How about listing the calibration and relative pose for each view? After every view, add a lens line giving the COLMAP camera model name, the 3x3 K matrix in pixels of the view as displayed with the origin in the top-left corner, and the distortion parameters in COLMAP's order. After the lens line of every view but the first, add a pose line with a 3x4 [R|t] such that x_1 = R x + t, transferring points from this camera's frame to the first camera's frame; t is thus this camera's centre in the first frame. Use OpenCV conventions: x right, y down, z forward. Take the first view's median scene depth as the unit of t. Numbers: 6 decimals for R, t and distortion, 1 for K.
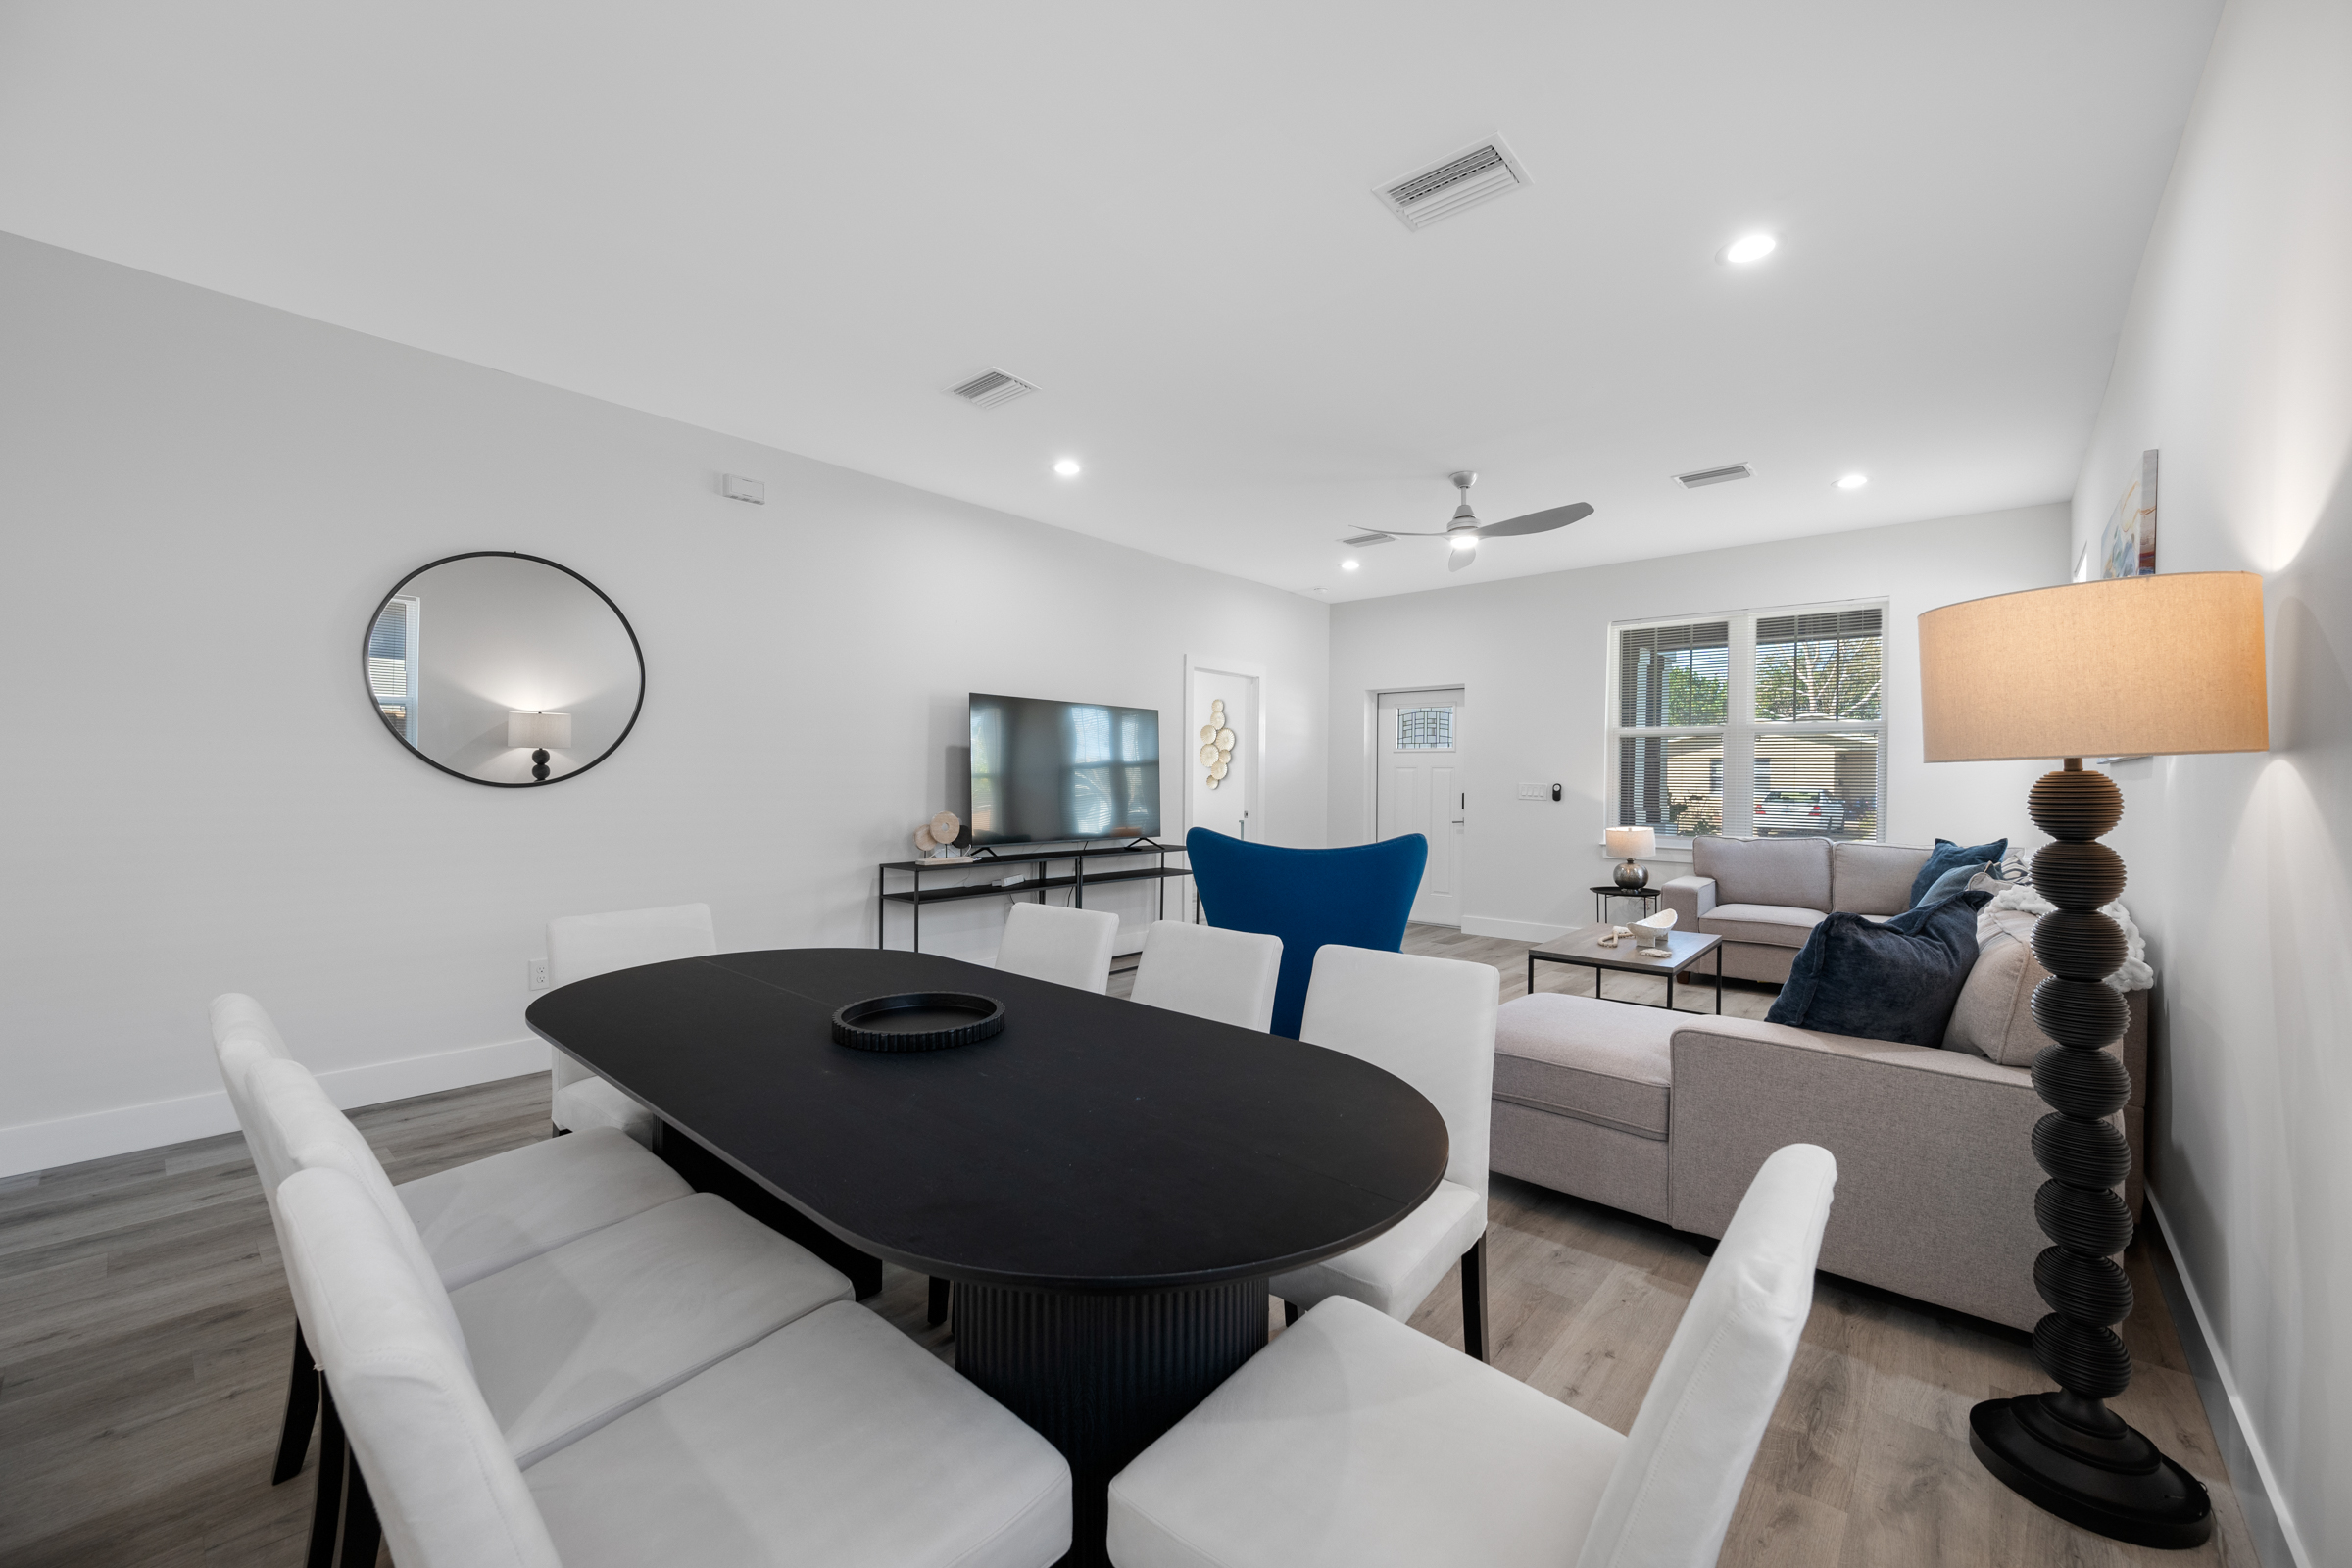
lens RADIAL K [[932.4, 0, 1170.7], [0, 932.4, 791.4], [0, 0, 1]] dist [0.001599, 0.000067]
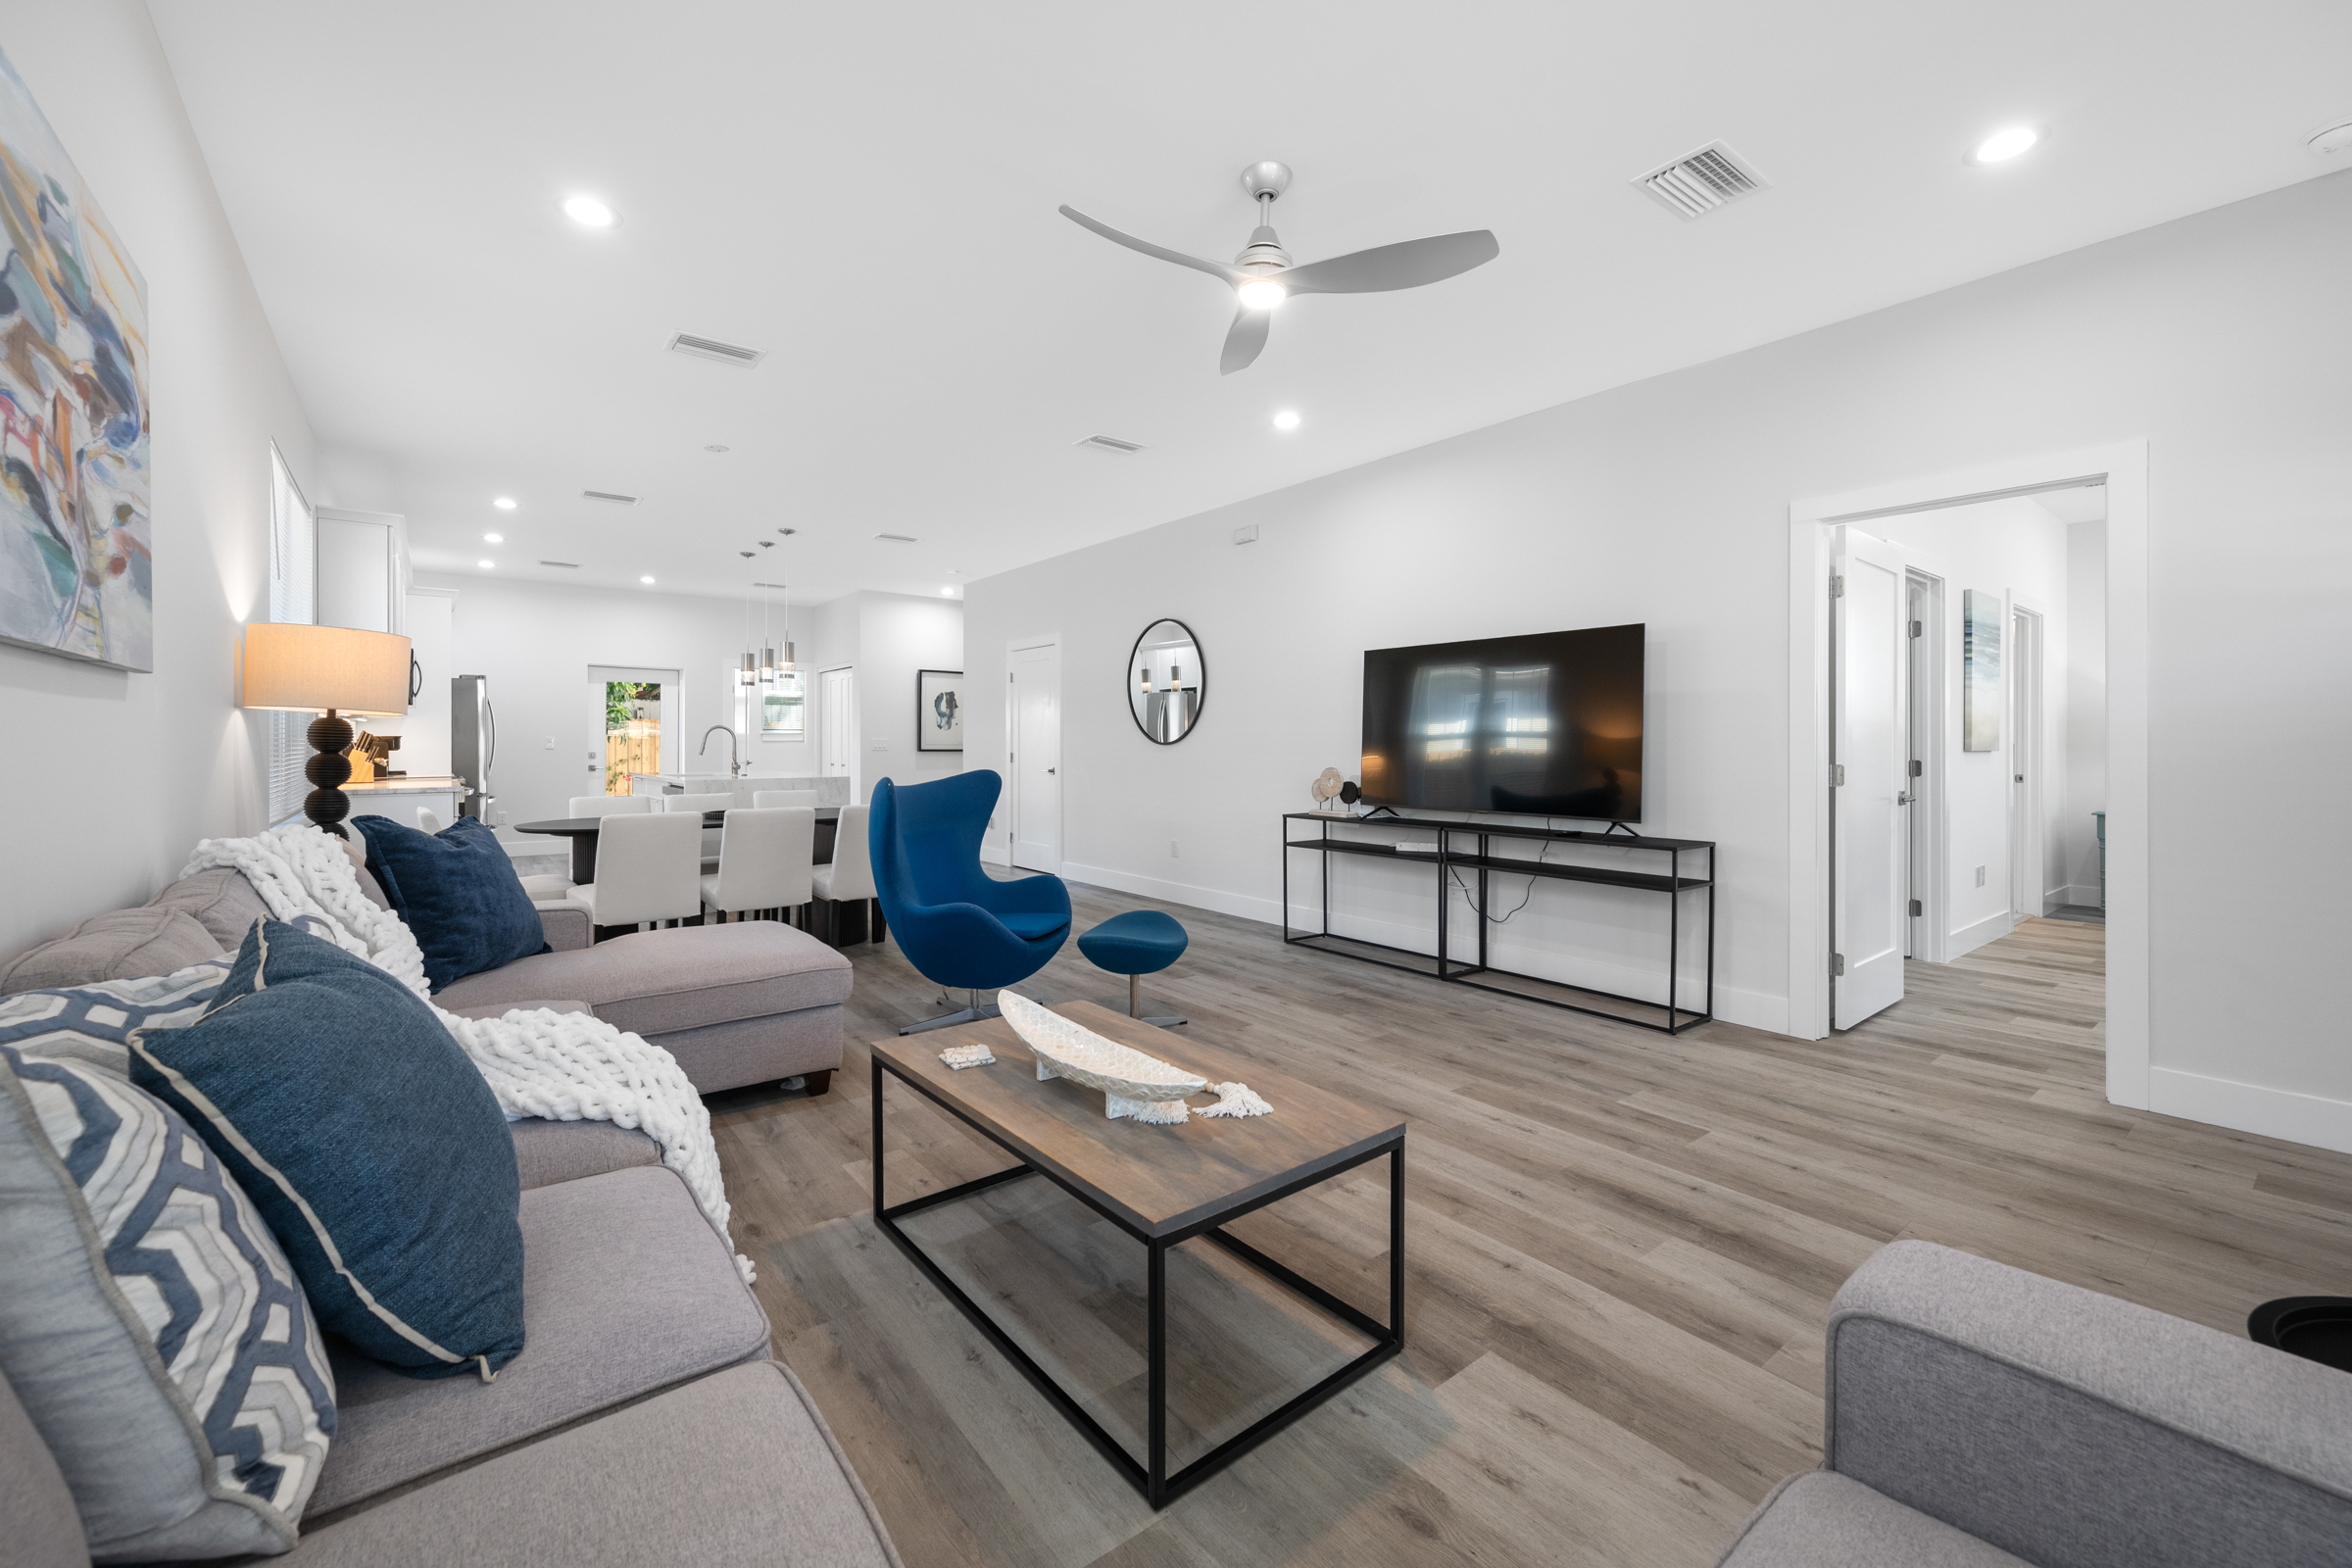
lens RADIAL K [[944.3, 0, 1180.7], [0, 944.3, 754.3], [0, 0, 1]] dist [0.001022, 0.000057]
pose [[-0.185160, -0.000964, -0.982708, 0.752614], [-0.016717, 0.999858, 0.002169, 0.005921], [0.982566, 0.016830, -0.185150, 0.907095]]
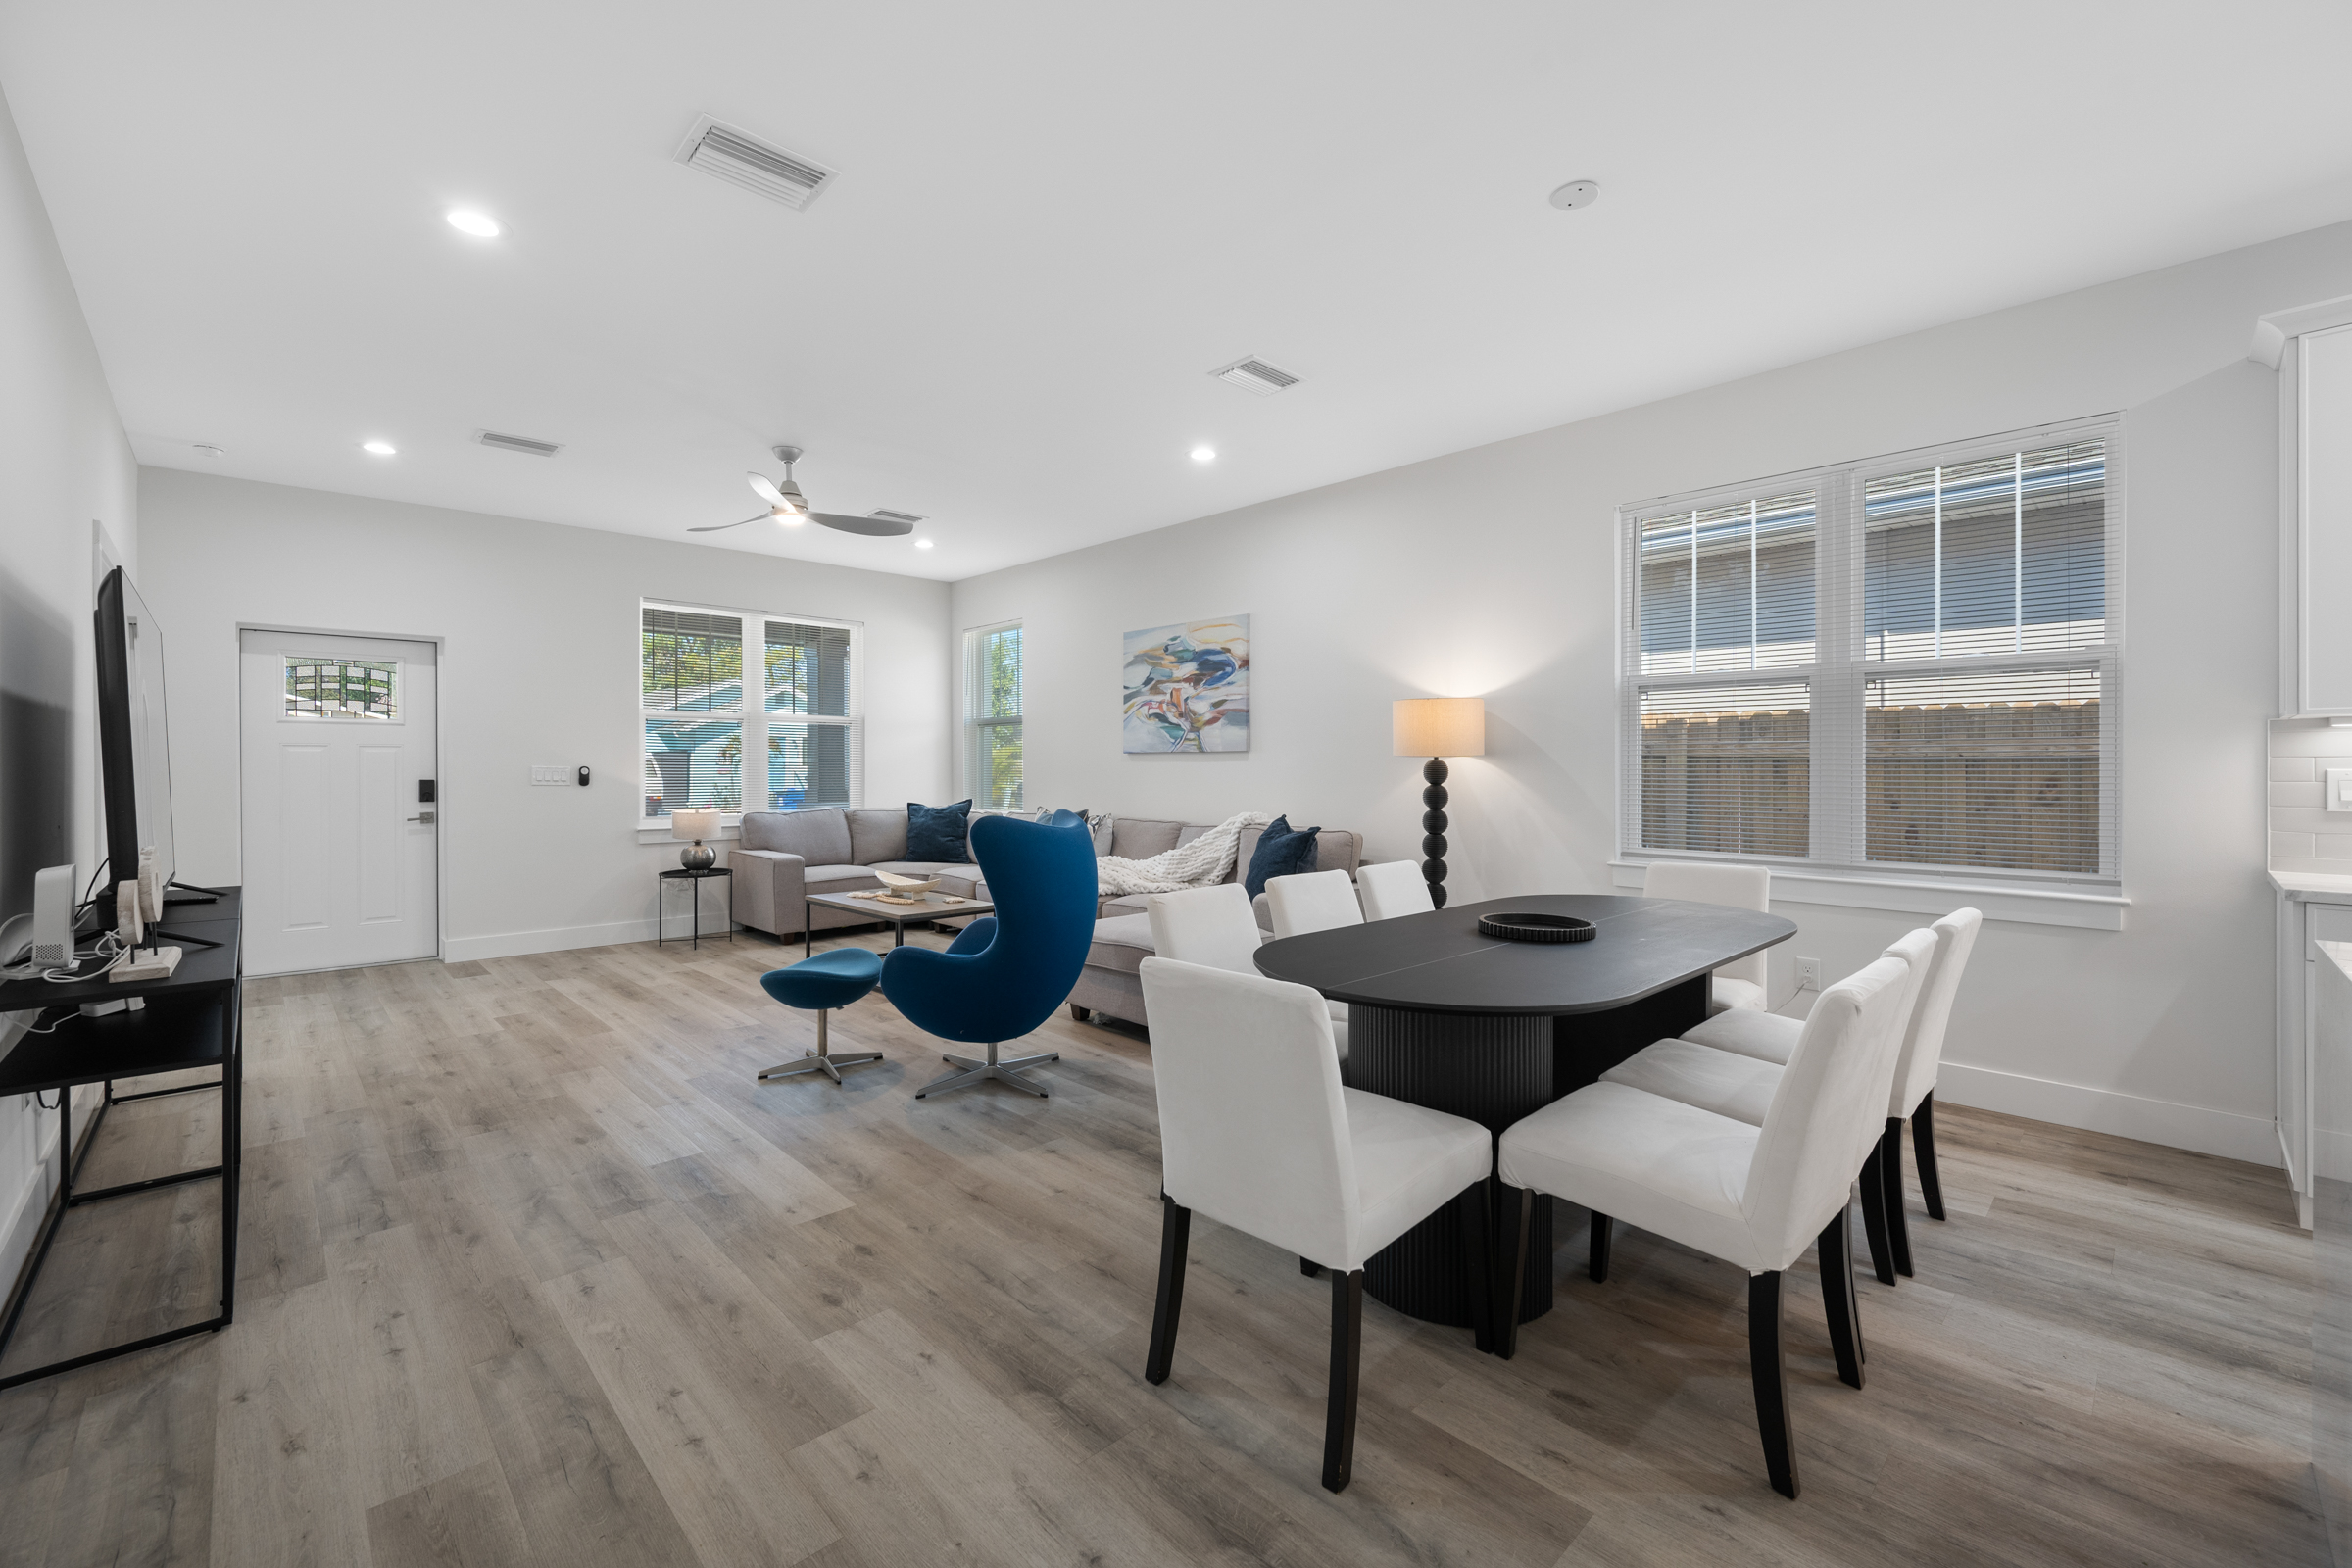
lens RADIAL K [[974.5, 0, 1197.2], [0, 974.5, 769.5], [0, 0, 1]] dist [-0.000356, -0.000190]
pose [[0.070591, -0.013485, 0.997414, -0.576314], [0.013652, 0.999828, 0.012551, -0.011169], [-0.997412, 0.012731, 0.070763, 0.435056]]
